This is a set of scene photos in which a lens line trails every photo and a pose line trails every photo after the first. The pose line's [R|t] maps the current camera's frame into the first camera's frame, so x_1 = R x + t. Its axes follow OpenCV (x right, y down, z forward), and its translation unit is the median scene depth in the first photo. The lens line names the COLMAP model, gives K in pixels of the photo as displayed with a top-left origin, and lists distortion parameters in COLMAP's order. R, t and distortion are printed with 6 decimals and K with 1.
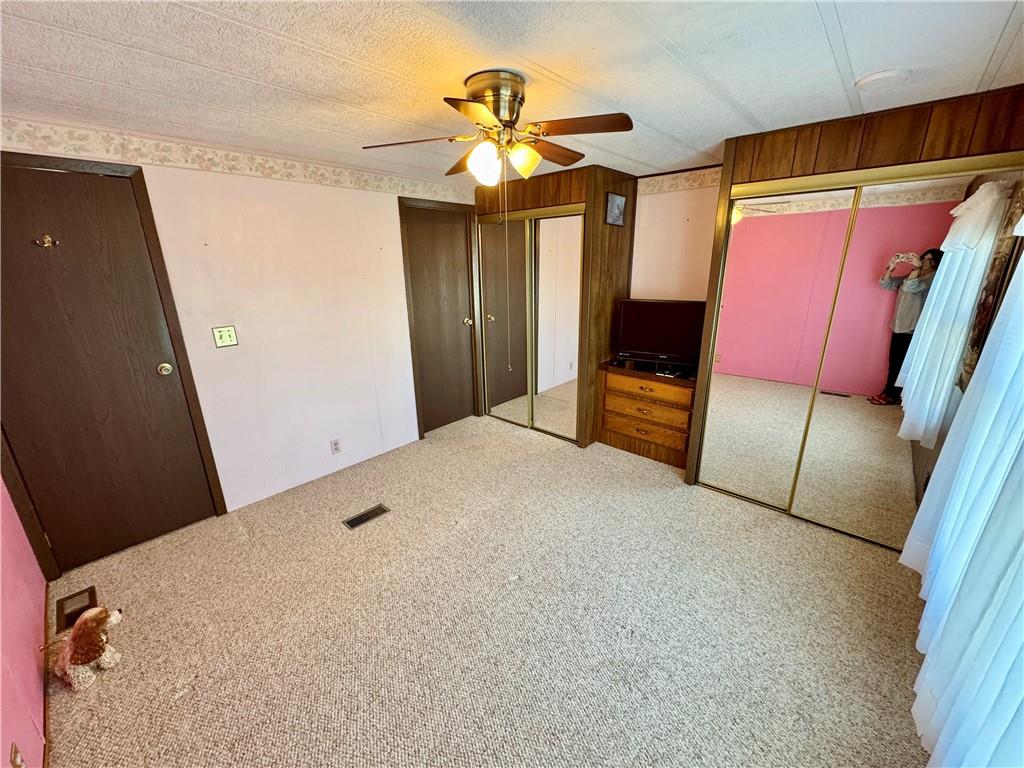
lens RADIAL K [[409.2, 0, 512.4], [0, 409.2, 381.7], [0, 0, 1]] dist [0.000128, 0.000037]
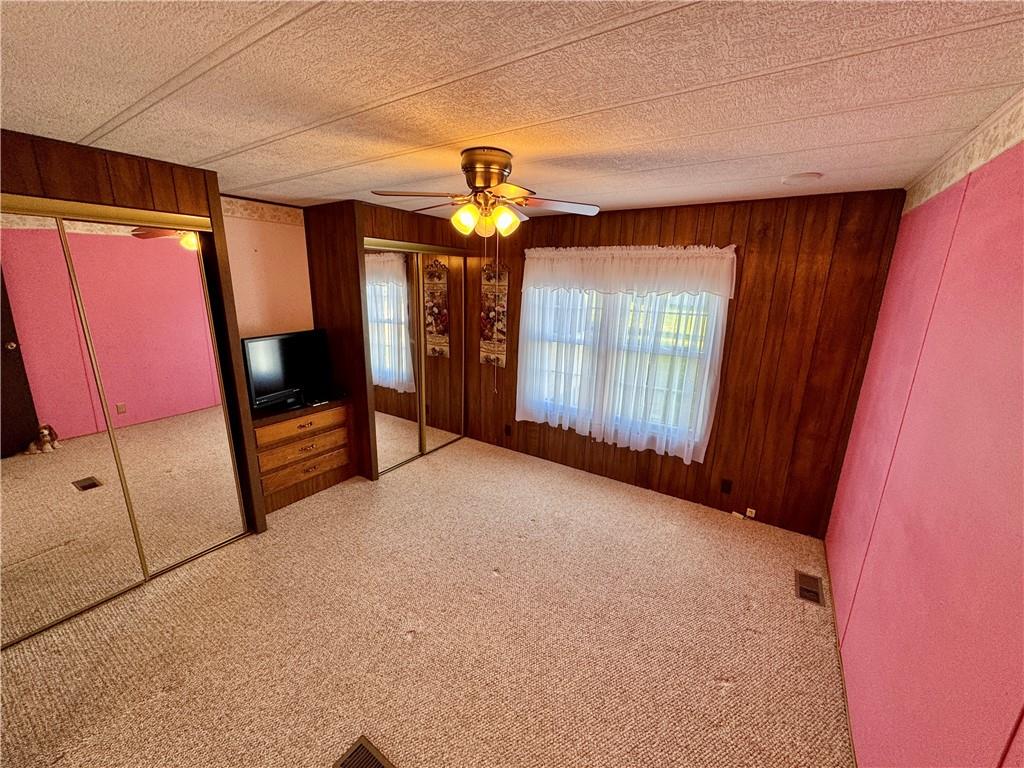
lens RADIAL K [[407.7, 0, 510.7], [0, 407.7, 383.1], [0, 0, 1]] dist [-0.003026, -0.000004]
pose [[-0.144329, -0.229881, 0.962457, -0.653305], [0.268319, 0.927109, 0.261675, -0.199152], [-0.952457, 0.296013, -0.072127, 0.599791]]
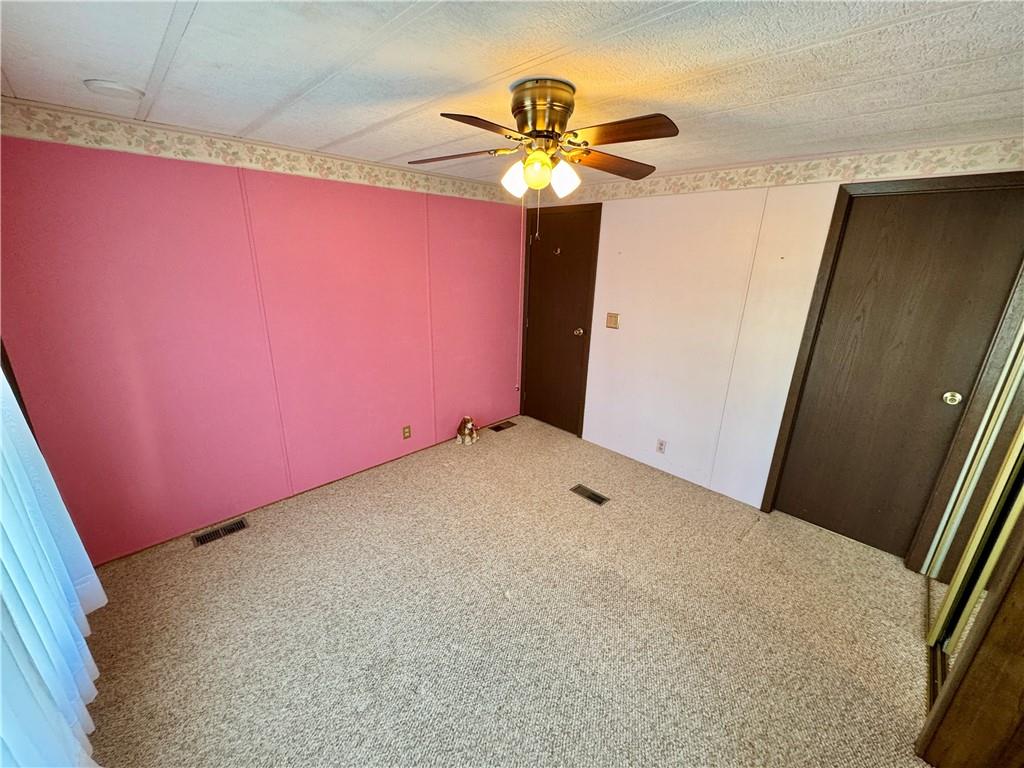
lens RADIAL K [[409.2, 0, 512.4], [0, 409.2, 381.7], [0, 0, 1]] dist [0.000128, 0.000037]
pose [[-0.048798, 0.309209, -0.949741, 0.531160], [-0.314045, 0.897900, 0.308467, -0.194546], [0.948153, 0.313314, 0.053290, 0.539772]]
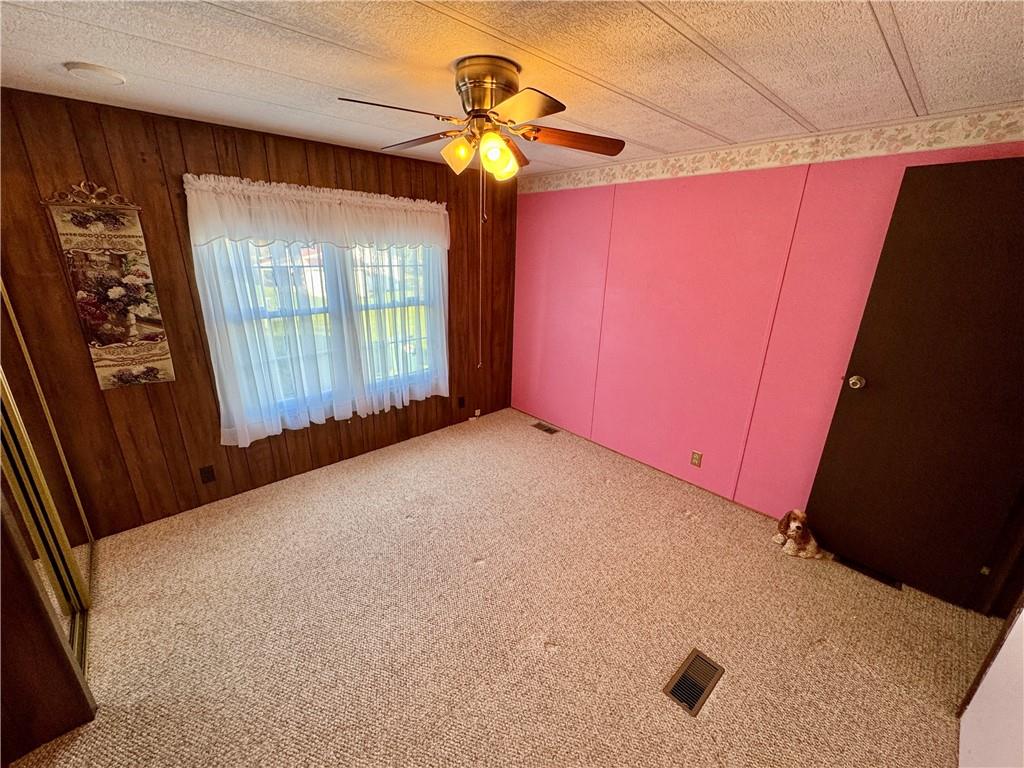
lens RADIAL K [[407.7, 0, 510.7], [0, 407.7, 383.1], [0, 0, 1]] dist [-0.003026, -0.000004]
pose [[-0.995807, -0.038750, 0.082872, -0.094089], [0.016275, 0.816375, 0.577293, -0.333436], [-0.090025, 0.576221, -0.812320, 1.065777]]
